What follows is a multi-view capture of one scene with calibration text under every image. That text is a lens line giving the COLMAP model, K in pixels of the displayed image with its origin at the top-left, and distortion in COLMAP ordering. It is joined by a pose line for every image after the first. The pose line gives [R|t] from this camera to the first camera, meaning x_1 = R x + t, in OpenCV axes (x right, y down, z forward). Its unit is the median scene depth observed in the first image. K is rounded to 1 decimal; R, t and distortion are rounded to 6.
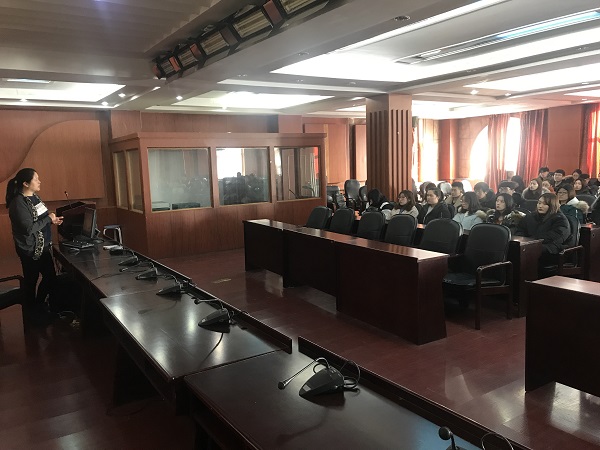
lens RADIAL K [[489.5, 0, 298.8], [0, 489.5, 232.9], [0, 0, 1]] dist [-0.006166, -0.001479]
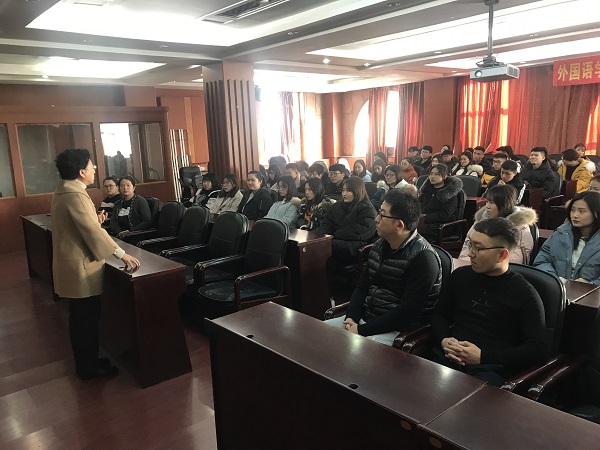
lens RADIAL K [[495.6, 0, 300.0], [0, 495.6, 225.0], [0, 0, 1]] dist [0.008895, -0.007148]
pose [[0.989043, -0.032799, 0.143935, 0.136541], [0.028501, 0.999087, 0.031827, -0.013725], [-0.144847, -0.027376, 0.989075, 0.077889]]
